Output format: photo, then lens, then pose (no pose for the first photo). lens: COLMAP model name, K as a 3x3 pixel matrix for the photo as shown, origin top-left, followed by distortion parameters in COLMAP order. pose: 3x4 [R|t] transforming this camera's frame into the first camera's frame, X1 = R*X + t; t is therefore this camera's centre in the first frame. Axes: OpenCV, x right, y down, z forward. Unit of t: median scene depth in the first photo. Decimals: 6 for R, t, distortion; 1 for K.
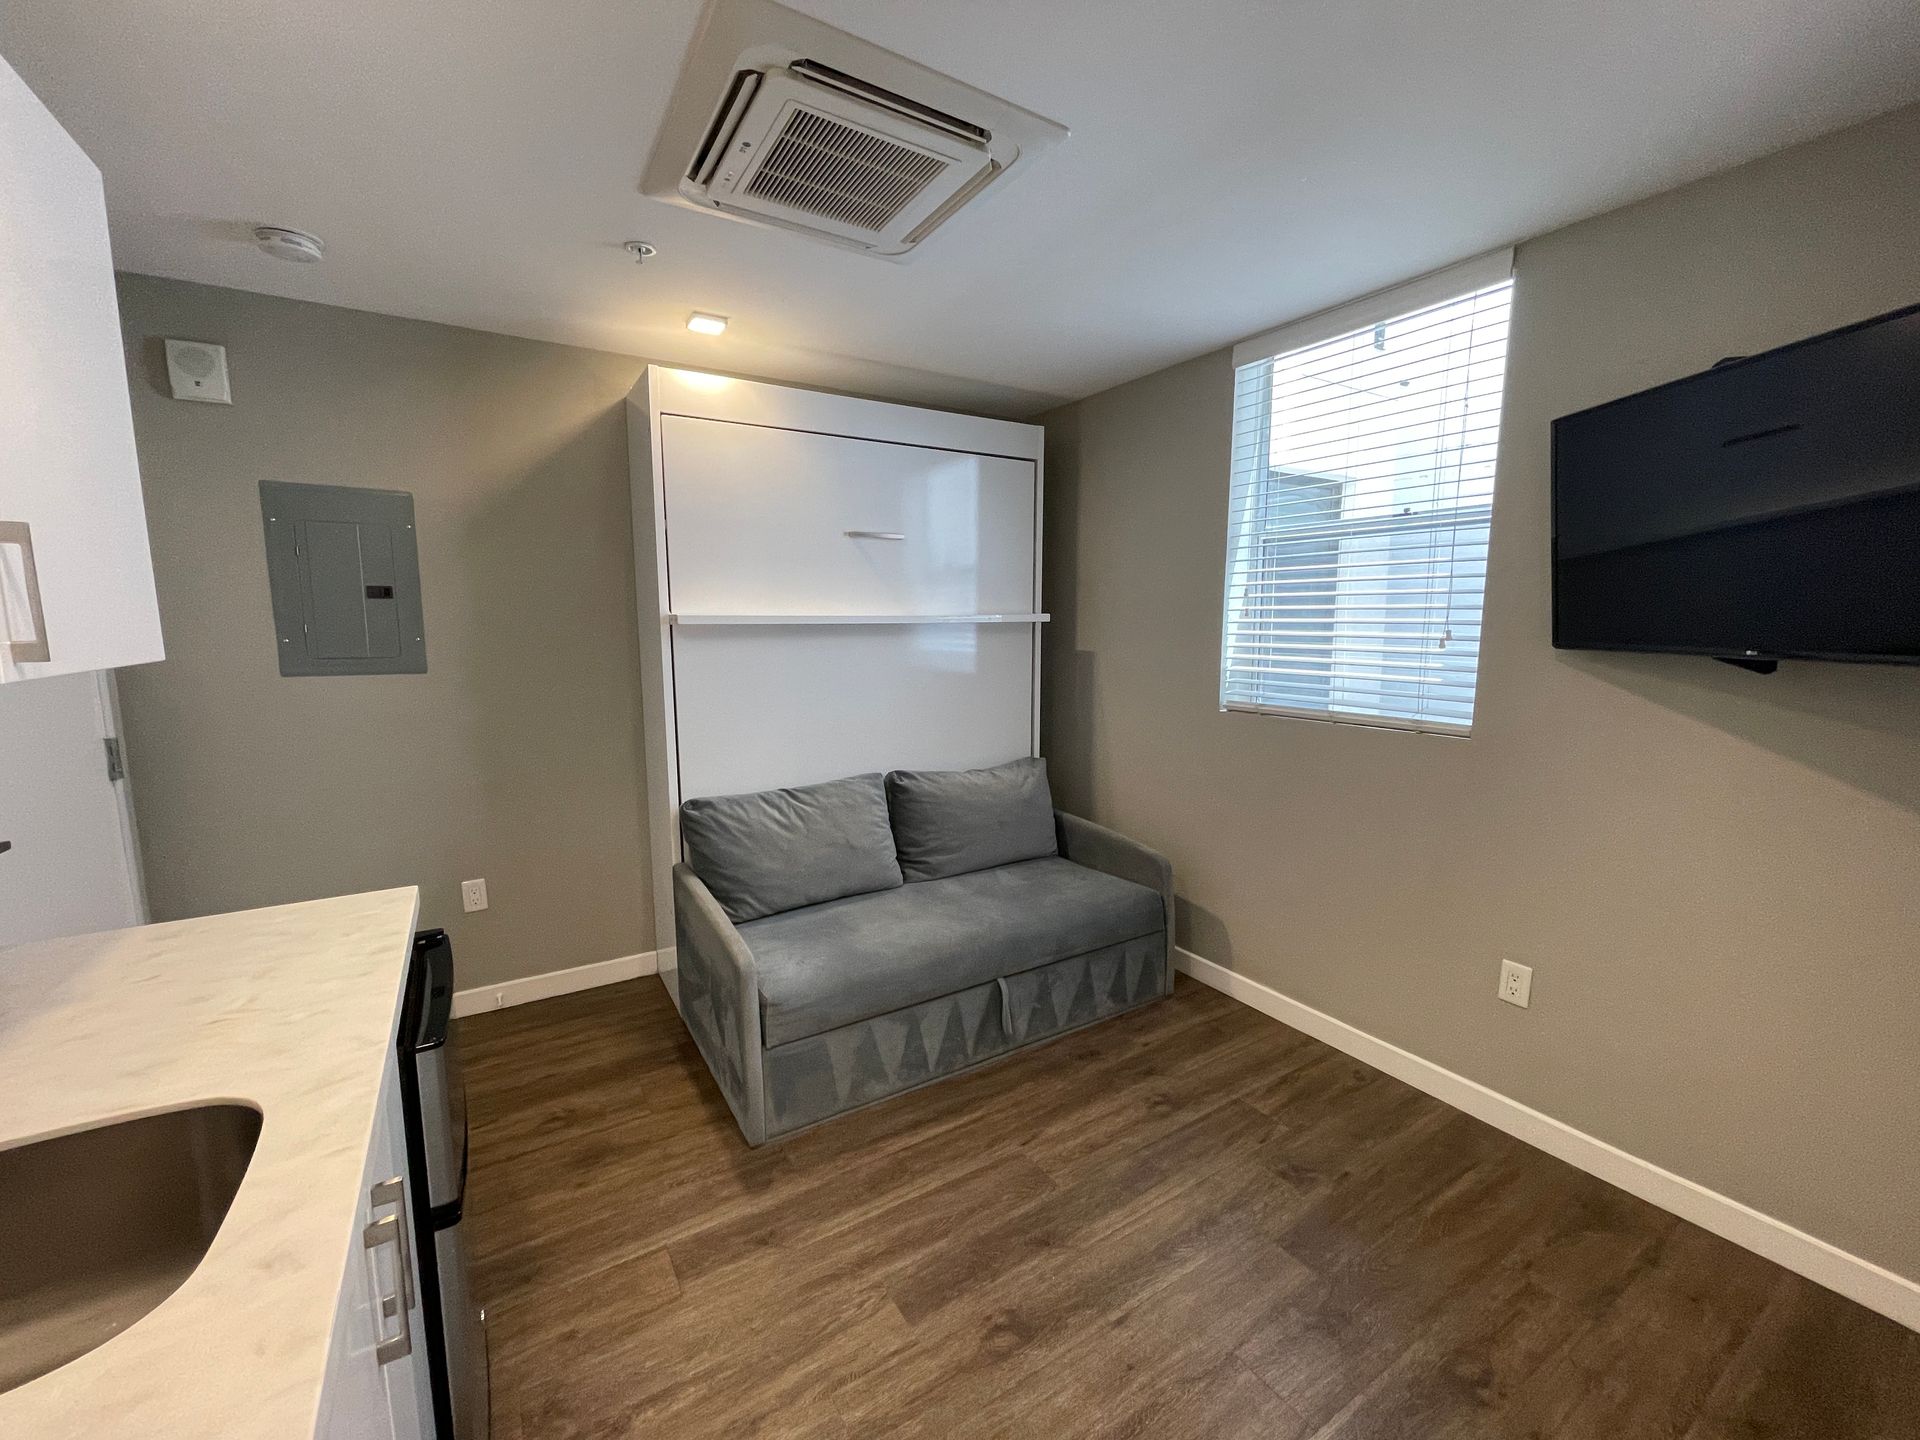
lens RADIAL K [[774.9, 0, 952.5], [0, 774.9, 724.1], [0, 0, 1]] dist [-0.002645, 0.000221]
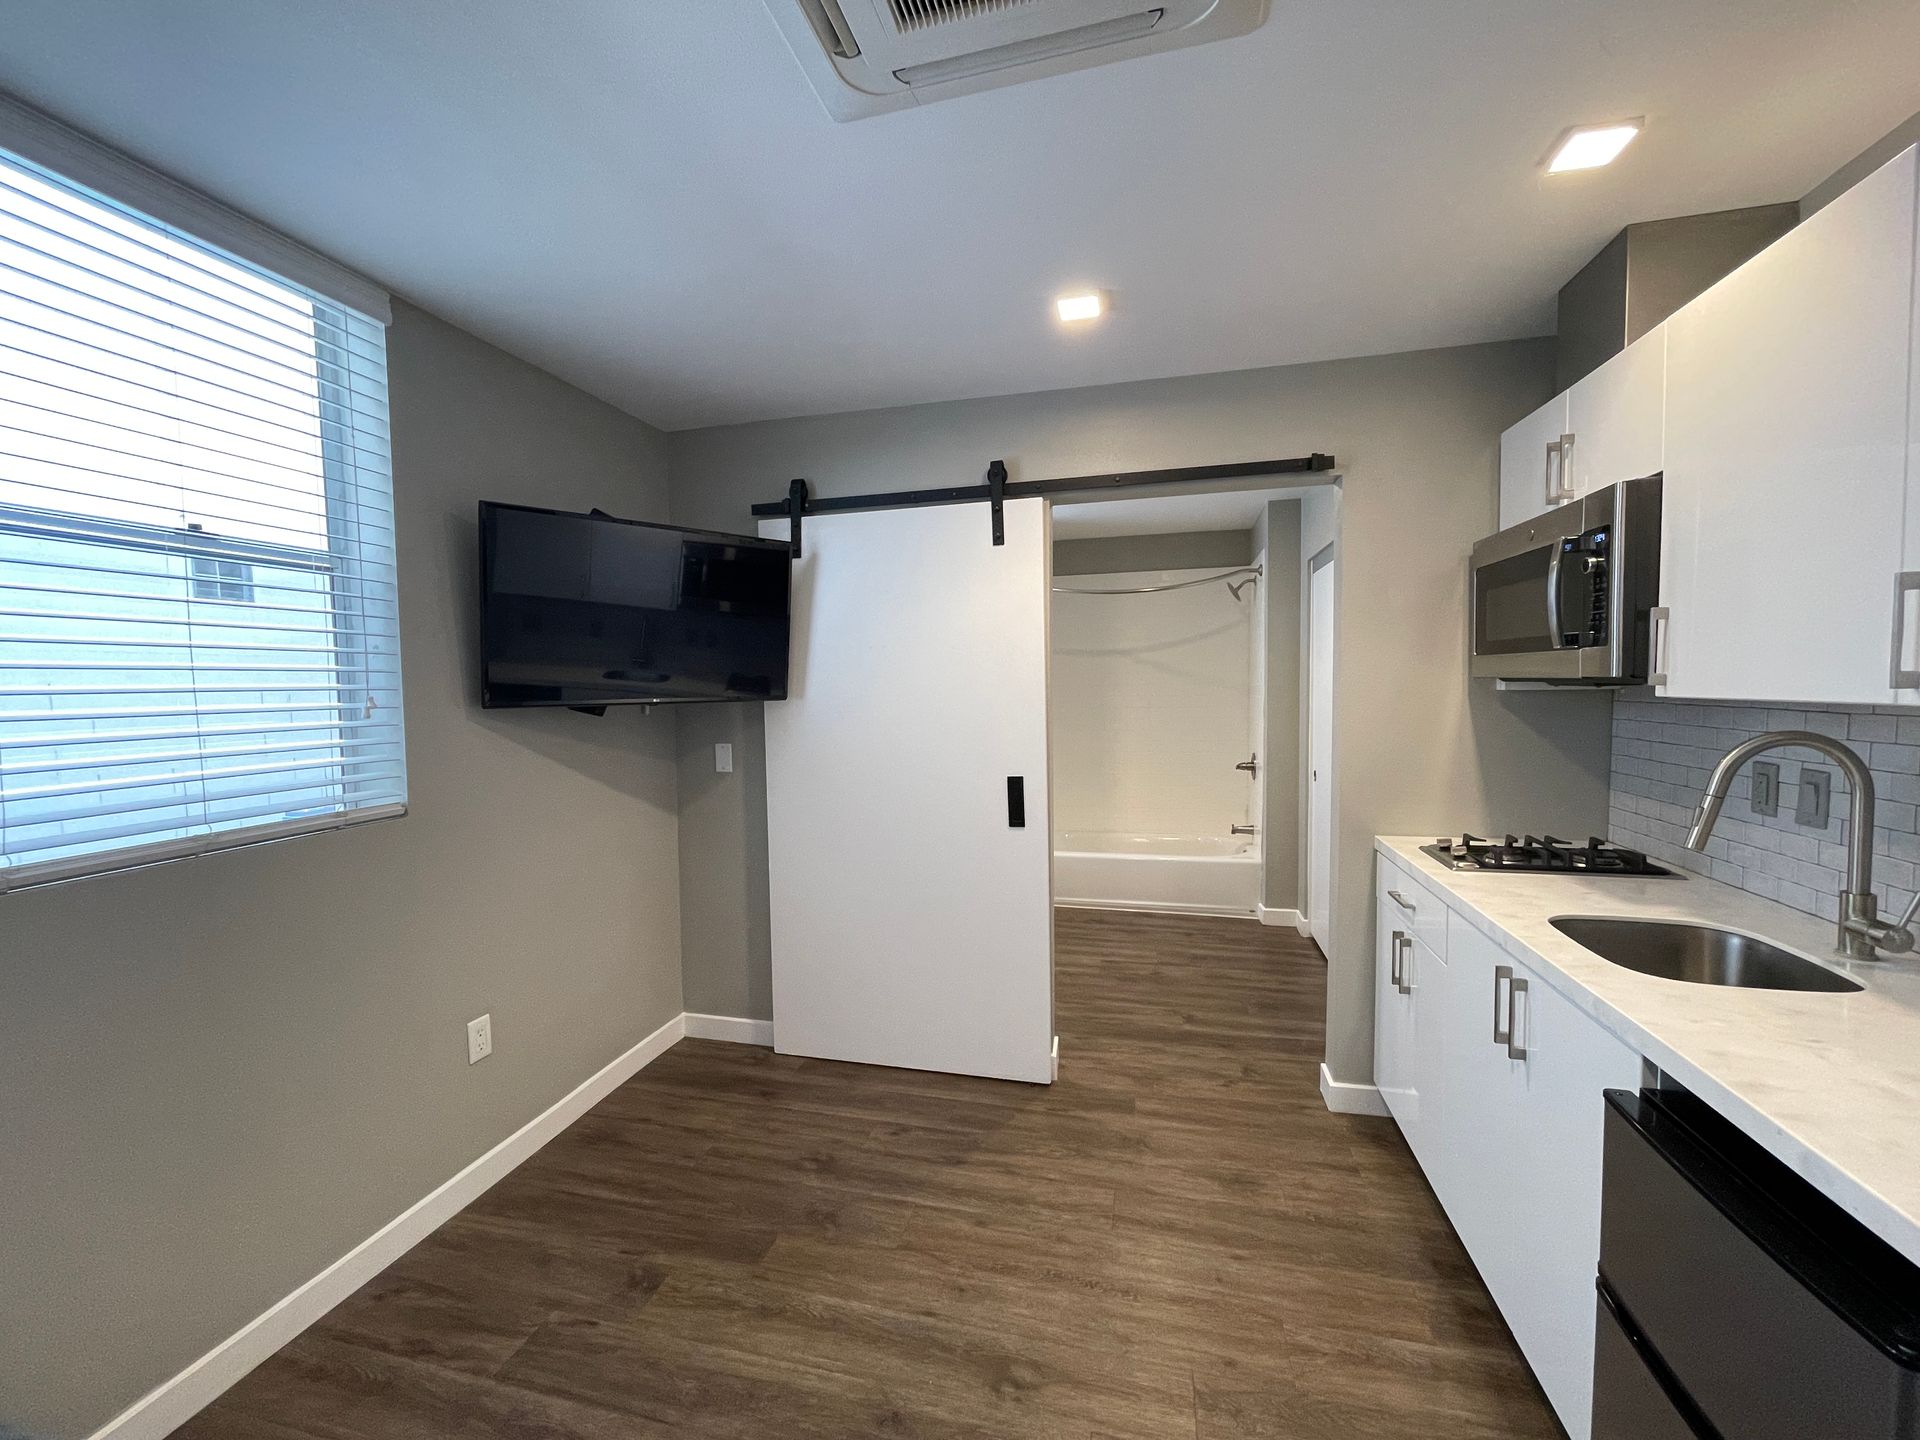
lens RADIAL K [[778.5, 0, 951.9], [0, 778.5, 722.5], [0, 0, 1]] dist [-0.002522, 0.002804]
pose [[-0.691967, -0.028328, 0.721373, -0.468402], [0.114218, 0.982349, 0.148139, -0.167954], [-0.712837, 0.184901, -0.676517, 1.284309]]
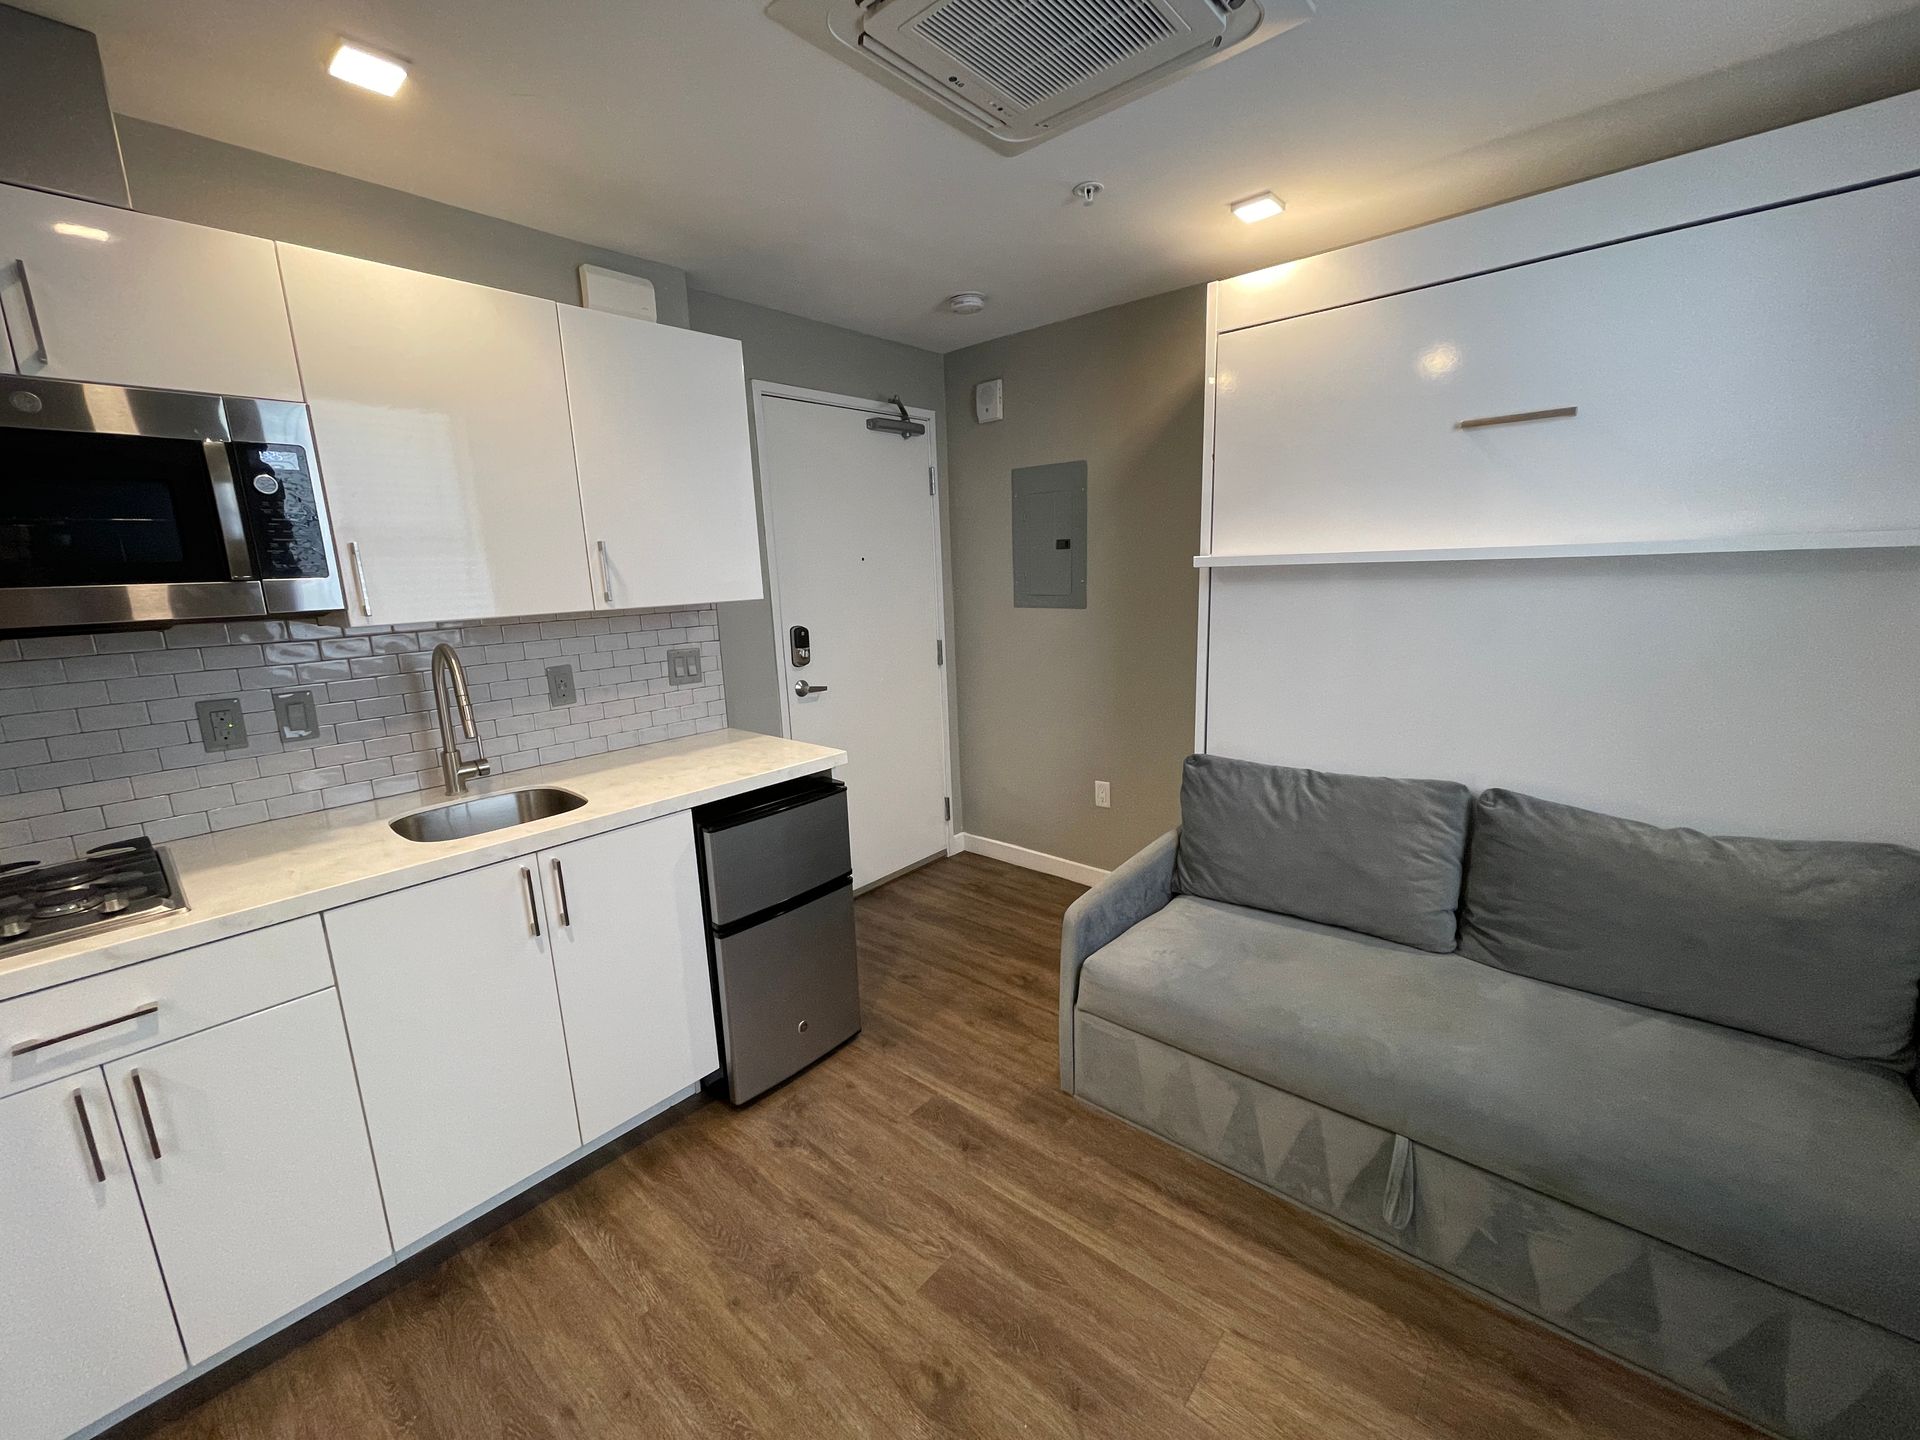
lens RADIAL K [[774.9, 0, 952.5], [0, 774.9, 724.1], [0, 0, 1]] dist [-0.002645, 0.000221]
pose [[0.292164, 0.182345, -0.938824, 0.624992], [-0.095254, 0.982322, 0.161150, -0.086674], [0.951613, 0.042344, 0.304369, 0.580659]]
